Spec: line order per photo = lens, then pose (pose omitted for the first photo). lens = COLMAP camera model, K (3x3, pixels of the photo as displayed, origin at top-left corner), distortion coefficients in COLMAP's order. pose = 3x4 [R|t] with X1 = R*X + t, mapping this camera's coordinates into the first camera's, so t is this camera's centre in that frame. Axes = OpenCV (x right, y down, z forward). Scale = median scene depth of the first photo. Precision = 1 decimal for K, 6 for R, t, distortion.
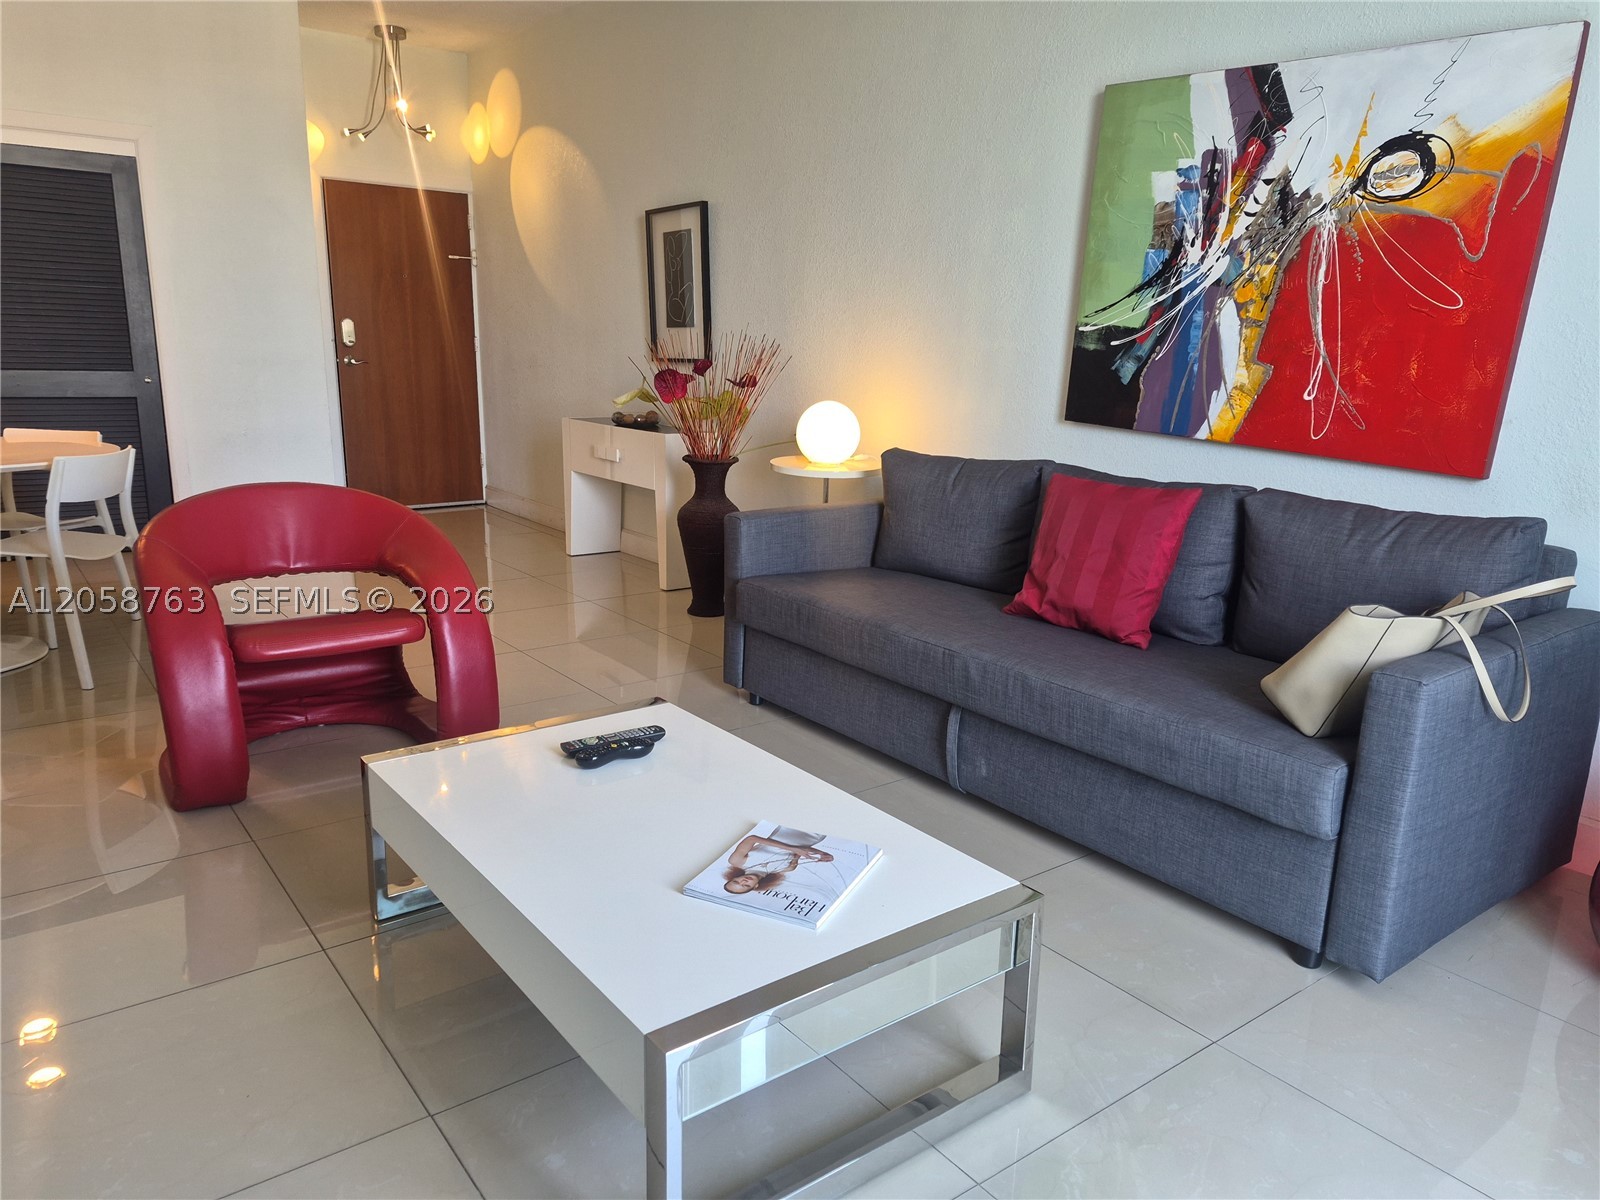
lens RADIAL K [[1105.6, 0, 792.6], [0, 1105.6, 595.6], [0, 0, 1]] dist [0.117793, -0.148290]
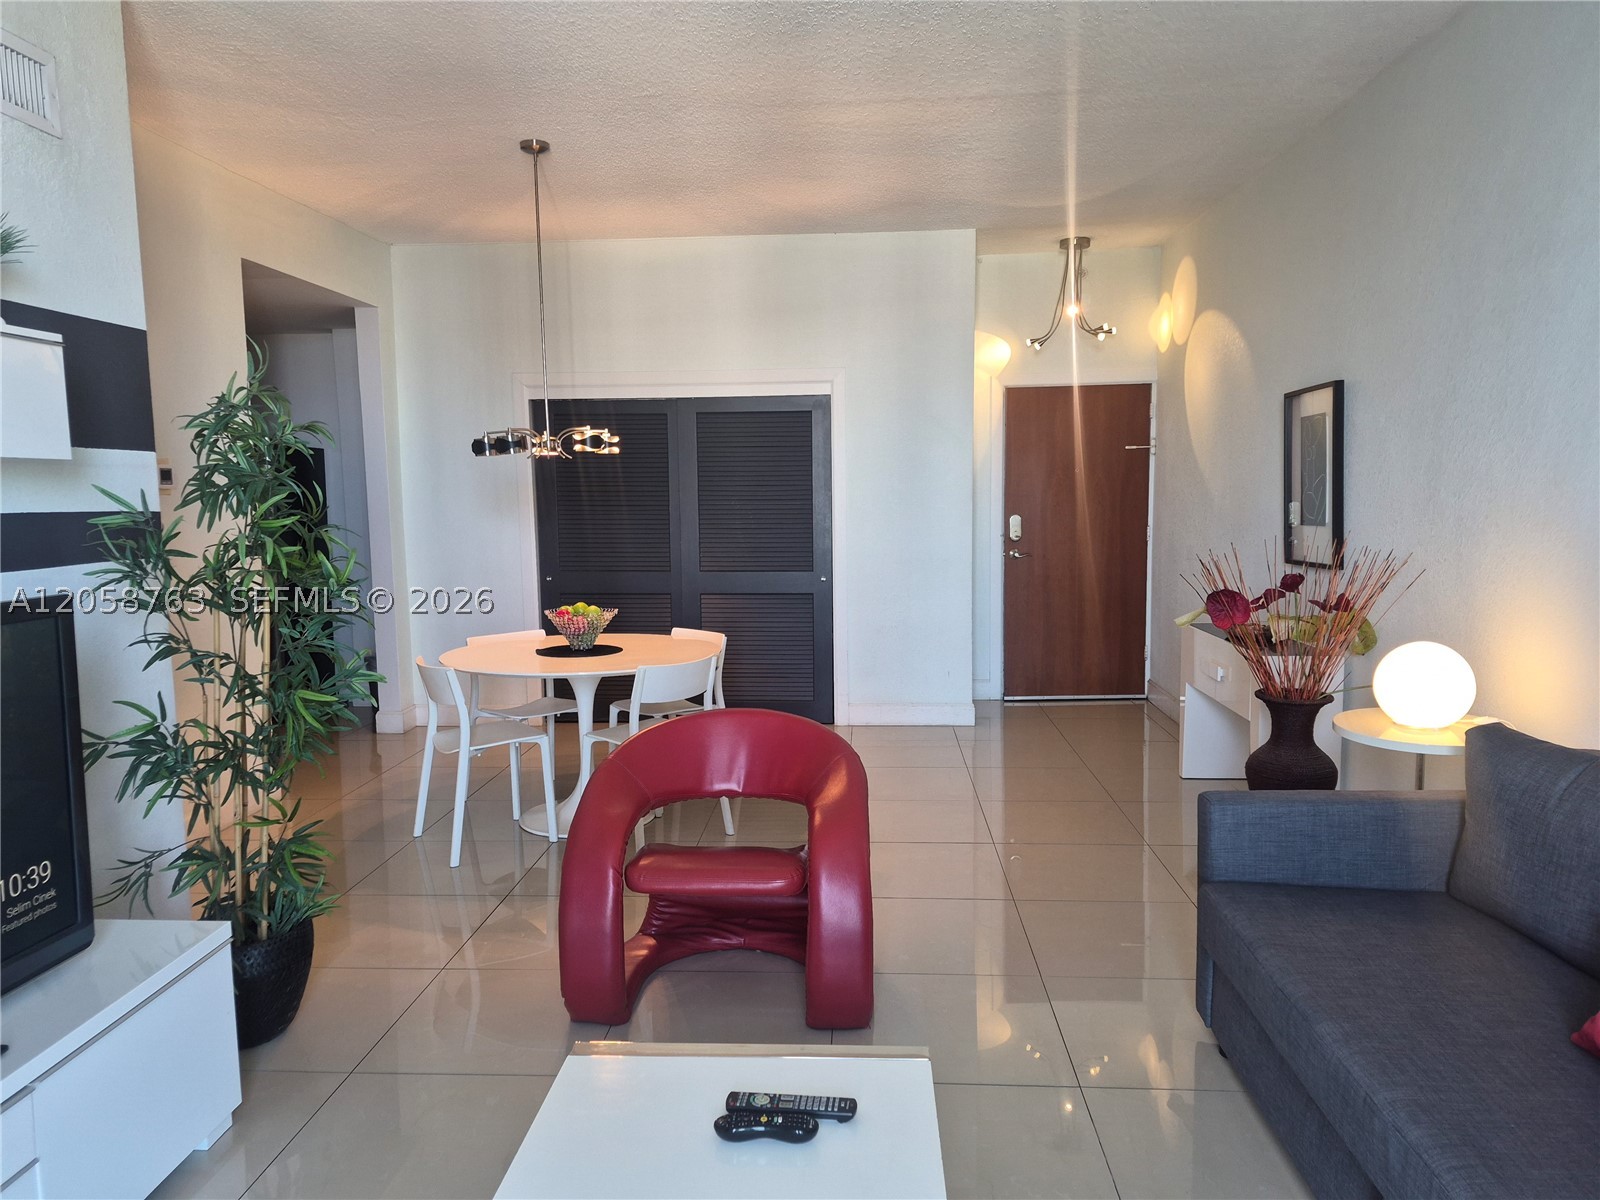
lens RADIAL K [[1105.6, 0, 792.6], [0, 1105.6, 595.6], [0, 0, 1]] dist [0.117793, -0.148290]
pose [[0.755783, 0.028929, -0.654183, 0.254003], [-0.115354, 0.989282, -0.089521, -0.114864], [0.644582, 0.143120, 0.751019, 0.214568]]
